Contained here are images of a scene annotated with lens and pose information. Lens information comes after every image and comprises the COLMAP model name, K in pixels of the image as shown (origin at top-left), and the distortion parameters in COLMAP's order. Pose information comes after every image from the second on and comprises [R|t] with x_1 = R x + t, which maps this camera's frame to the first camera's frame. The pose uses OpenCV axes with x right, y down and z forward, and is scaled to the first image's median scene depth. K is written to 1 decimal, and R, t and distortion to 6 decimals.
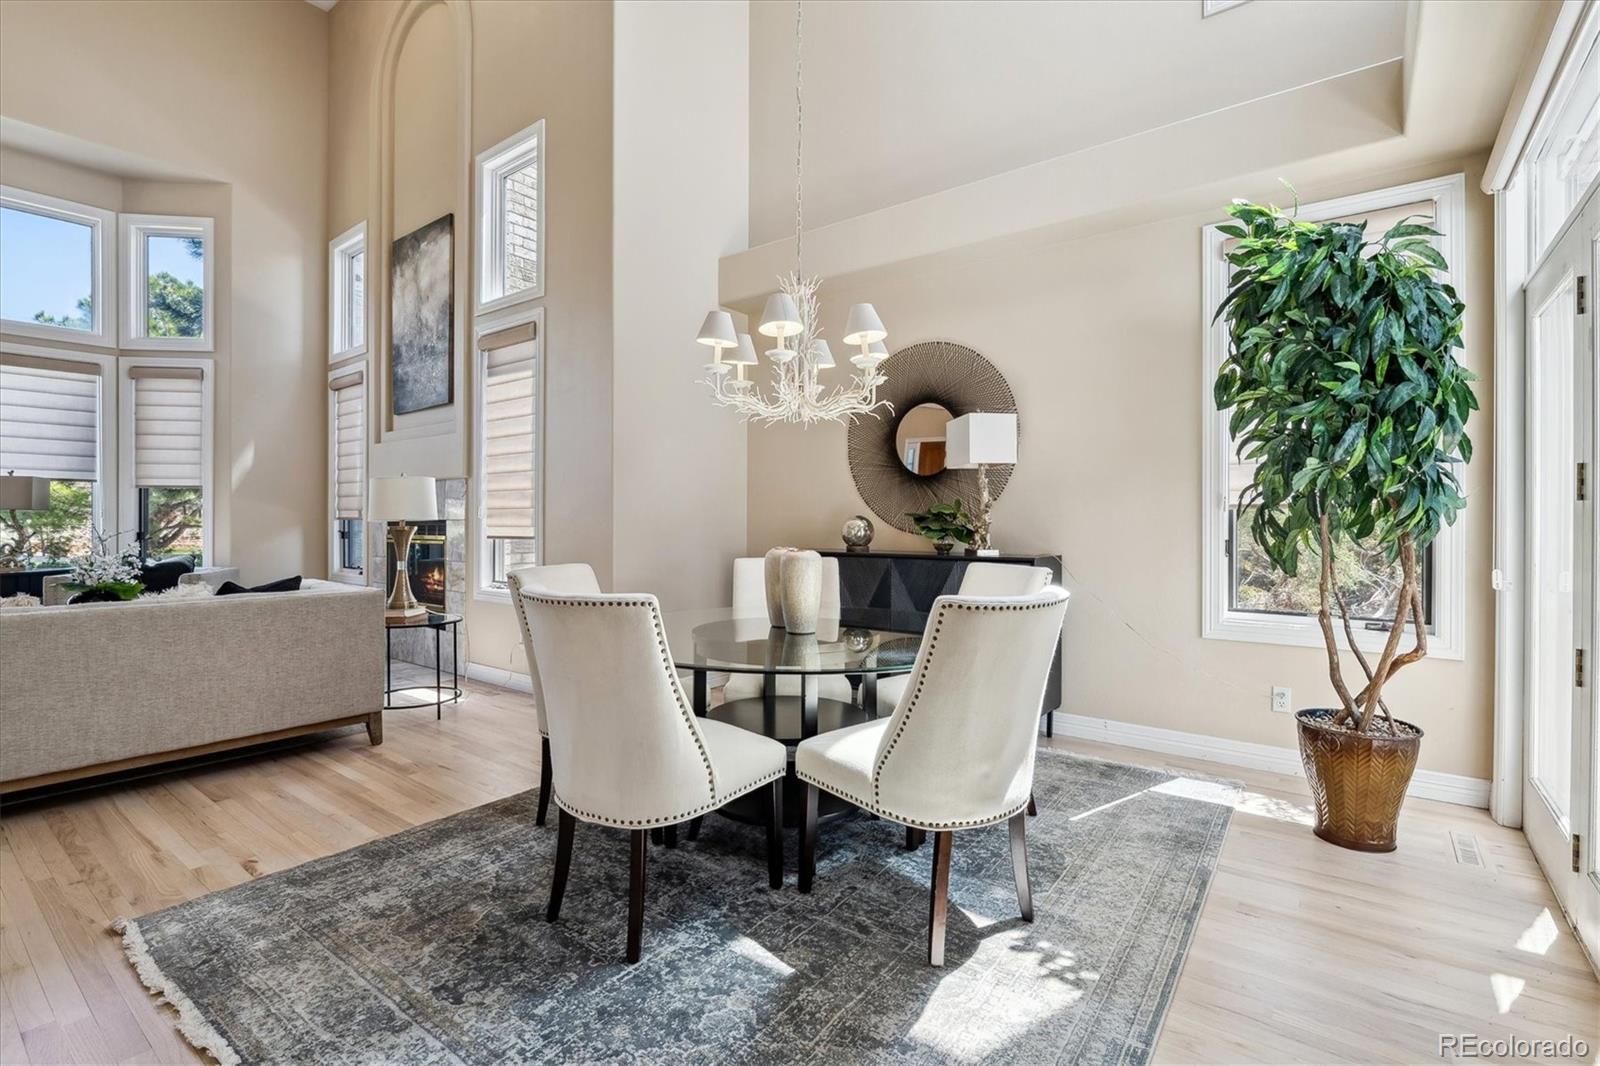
lens RADIAL K [[751.6, 0, 800.8], [0, 751.6, 525.9], [0, 0, 1]] dist [-0.006523, -0.002720]
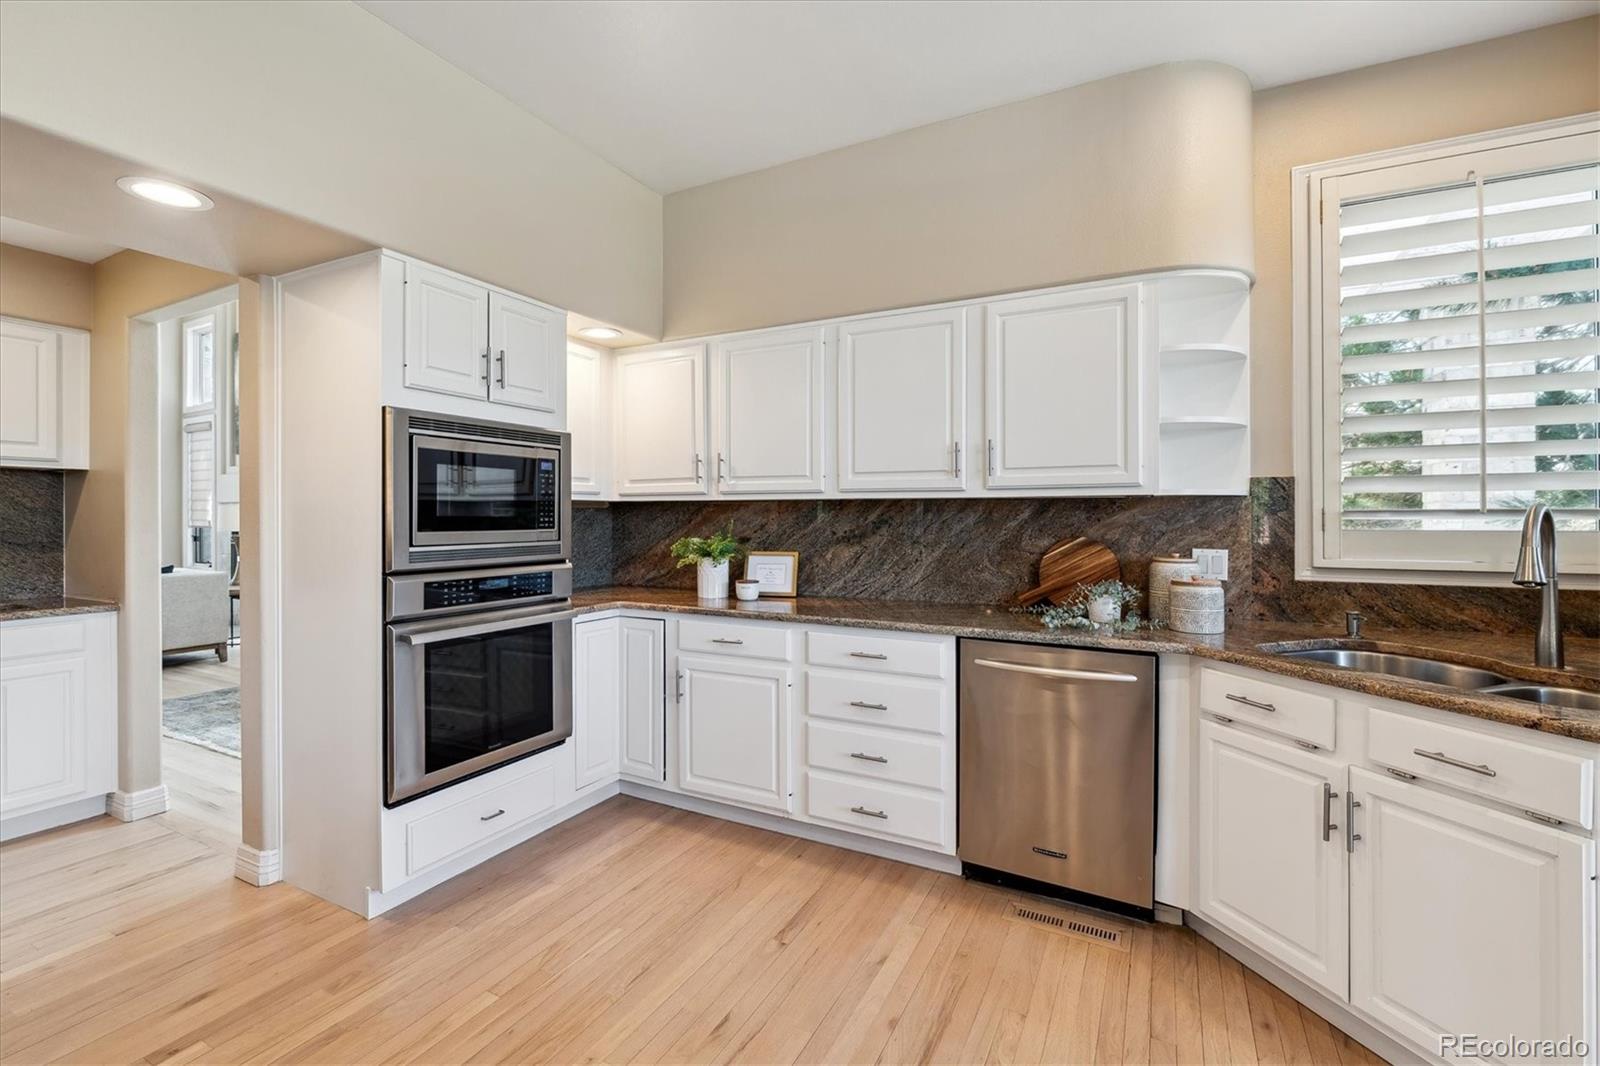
lens RADIAL K [[697.3, 0, 796.3], [0, 697.3, 514.1], [0, 0, 1]] dist [-0.004687, -0.002323]
pose [[0.984424, -0.005402, 0.175725, 0.261930], [0.006749, 0.999952, -0.007070, -0.016784], [-0.175678, 0.008145, 0.984414, -0.466579]]
